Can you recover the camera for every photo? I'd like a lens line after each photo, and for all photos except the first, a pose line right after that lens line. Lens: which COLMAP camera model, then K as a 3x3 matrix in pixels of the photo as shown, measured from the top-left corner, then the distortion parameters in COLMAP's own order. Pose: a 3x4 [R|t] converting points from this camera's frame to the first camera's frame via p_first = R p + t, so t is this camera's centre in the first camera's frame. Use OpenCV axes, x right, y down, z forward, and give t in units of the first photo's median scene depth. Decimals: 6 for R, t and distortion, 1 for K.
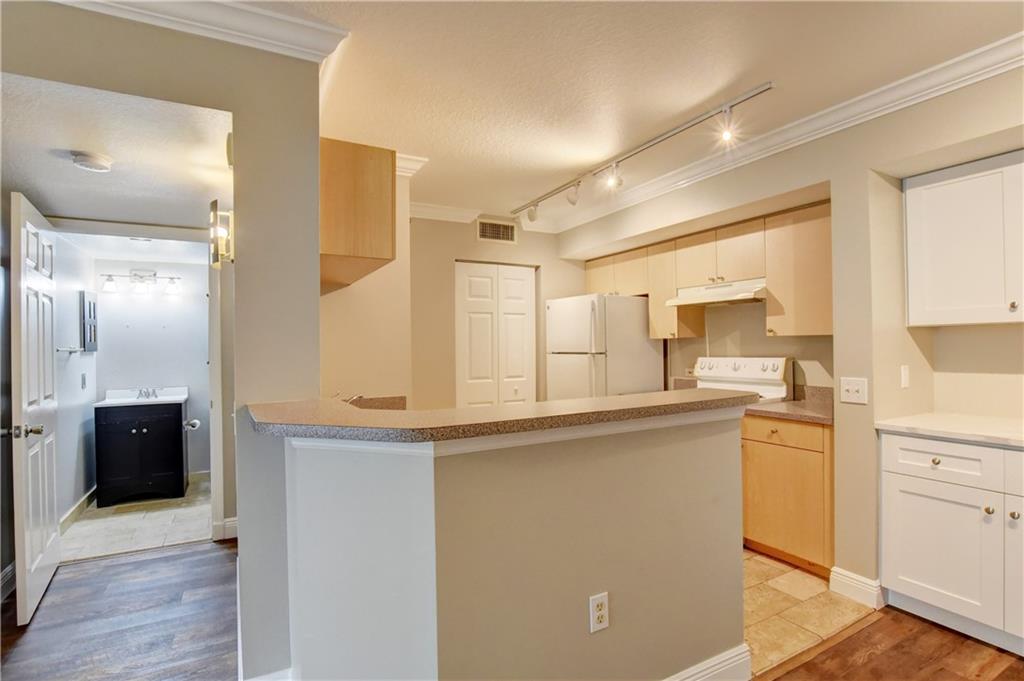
lens RADIAL K [[504.5, 0, 513.9], [0, 504.5, 347.3], [0, 0, 1]] dist [-0.027499, 0.003170]
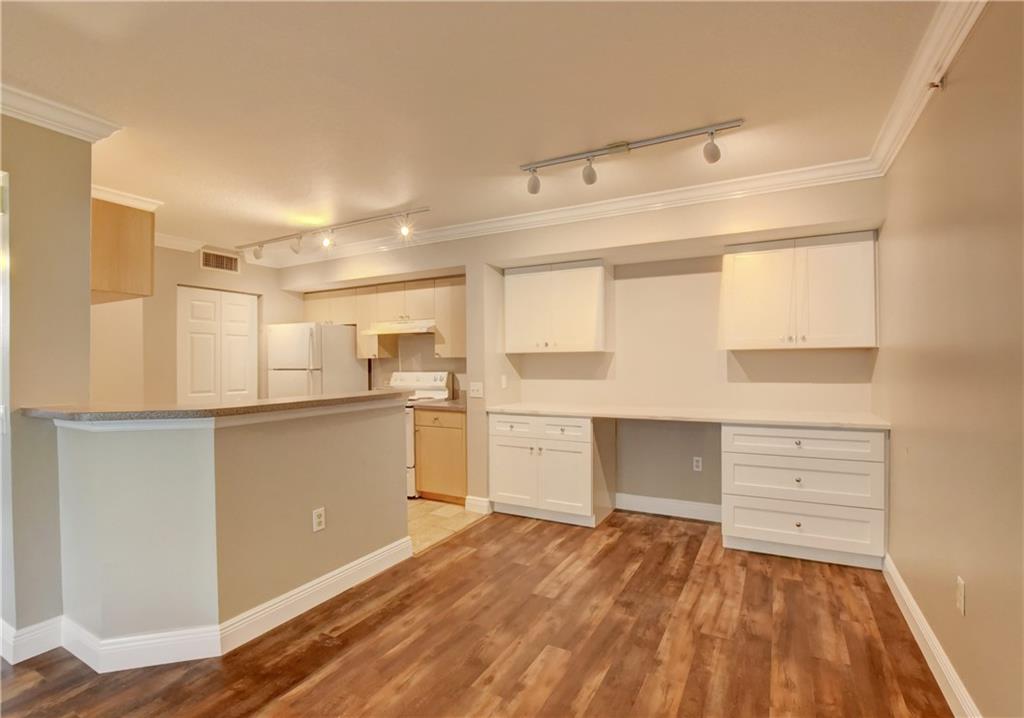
lens RADIAL K [[480.9, 0, 524.3], [0, 480.9, 363.7], [0, 0, 1]] dist [-0.025693, 0.000749]
pose [[0.834362, 0.005901, 0.551185, -0.070326], [-0.002826, 0.999975, -0.006429, 0.004802], [-0.551210, 0.003806, 0.834358, -0.359316]]
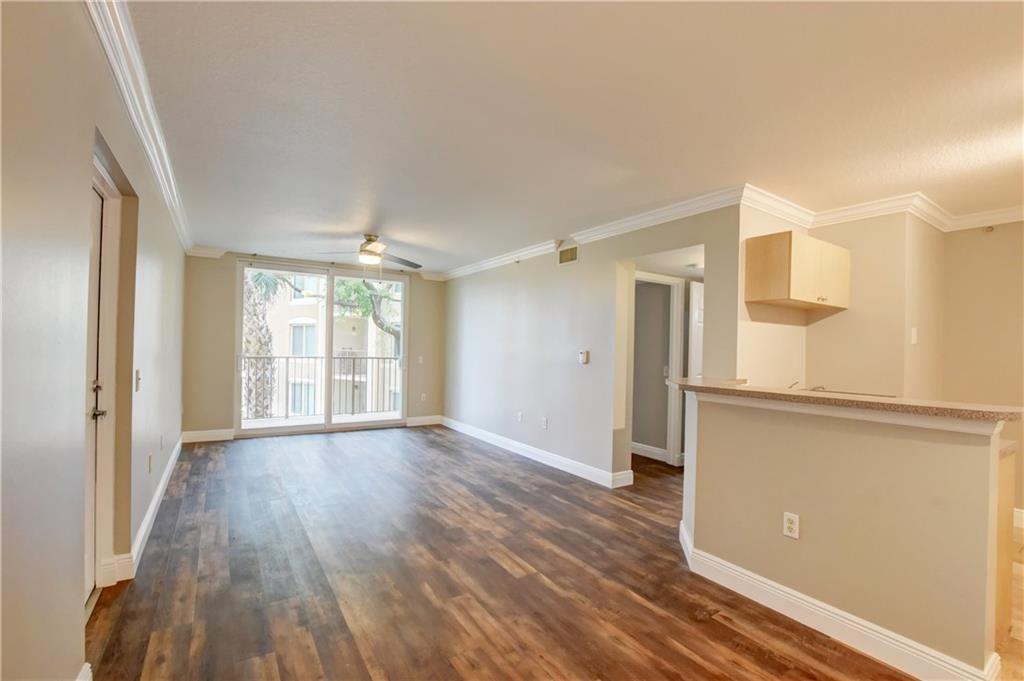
lens RADIAL K [[453.2, 0, 515.3], [0, 453.2, 346.6], [0, 0, 1]] dist [-0.030452, 0.002639]
pose [[0.075305, 0.014037, -0.997062, 0.723422], [-0.026937, 0.999565, 0.012037, -0.008969], [0.996797, 0.025952, 0.075650, 0.013636]]
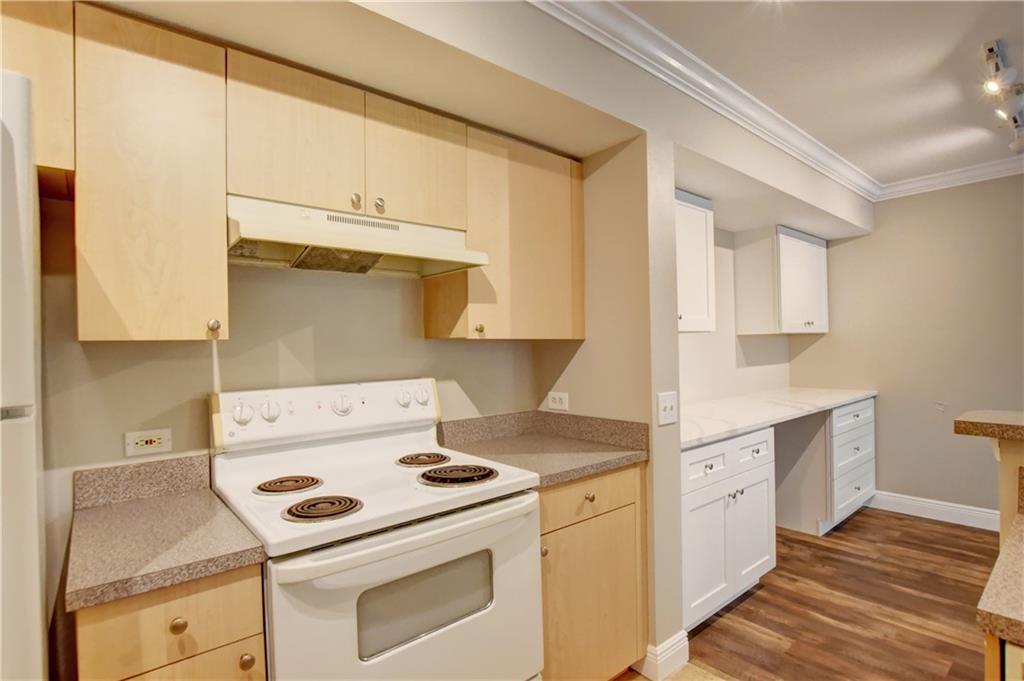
lens RADIAL K [[504.5, 0, 518.4], [0, 504.5, 344.8], [0, 0, 1]] dist [-0.027499, 0.003170]
pose [[-0.194557, 0.022427, 0.980635, -0.046580], [0.025850, 0.999509, -0.017731, -0.004658], [-0.980551, 0.021899, -0.195041, 1.058524]]
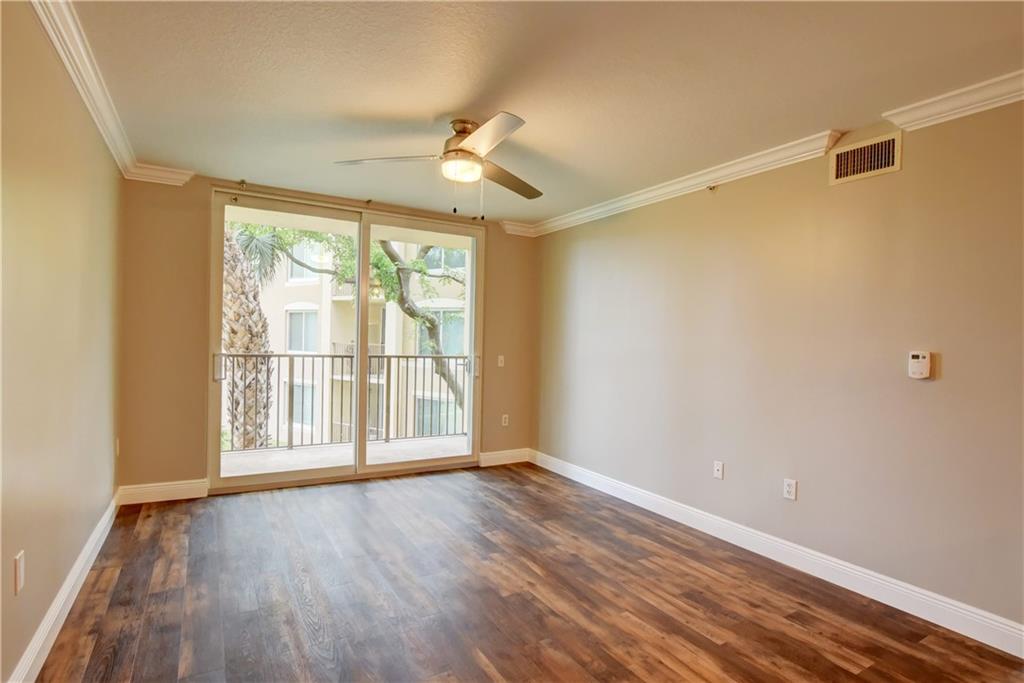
lens RADIAL K [[520.7, 0, 515.5], [0, 520.7, 349.4], [0, 0, 1]] dist [-0.026204, 0.003561]
pose [[0.033597, 0.032489, -0.998907, 0.078593], [-0.032173, 0.998989, 0.031410, 0.006528], [0.998917, 0.031083, 0.034609, -0.295569]]
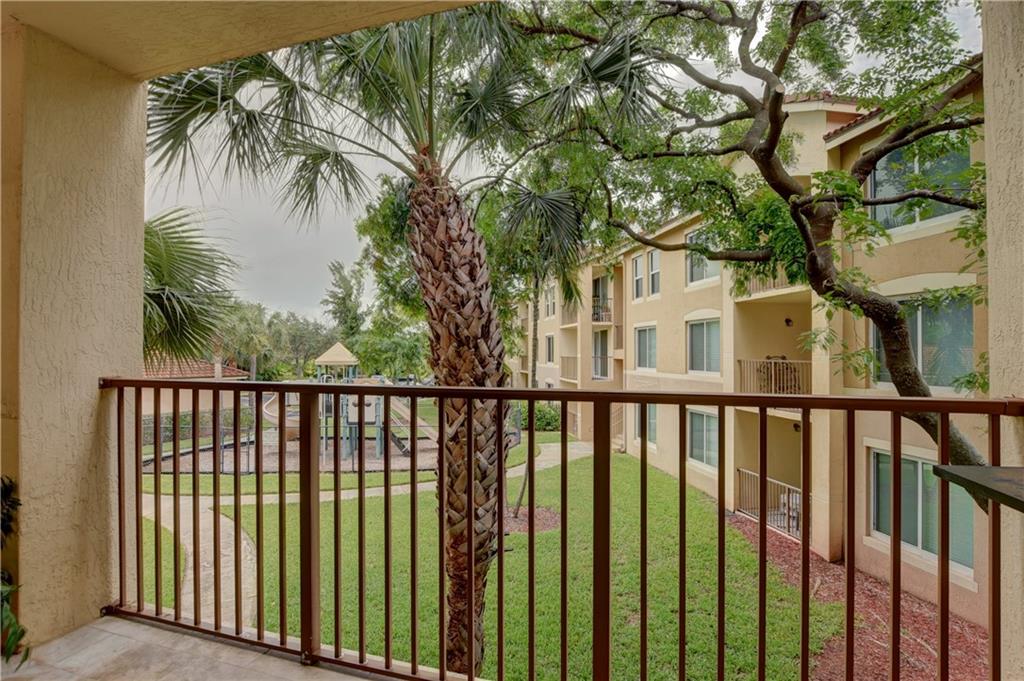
lens RADIAL K [[504.5, 0, 517.7], [0, 504.5, 345.9], [0, 0, 1]] dist [-0.027499, 0.003170]
pose [[-0.720724, 0.002155, -0.693219, -1.480507], [0.004820, 0.999987, -0.001903, 0.061641], [0.693206, -0.004713, -0.720724, -0.407135]]
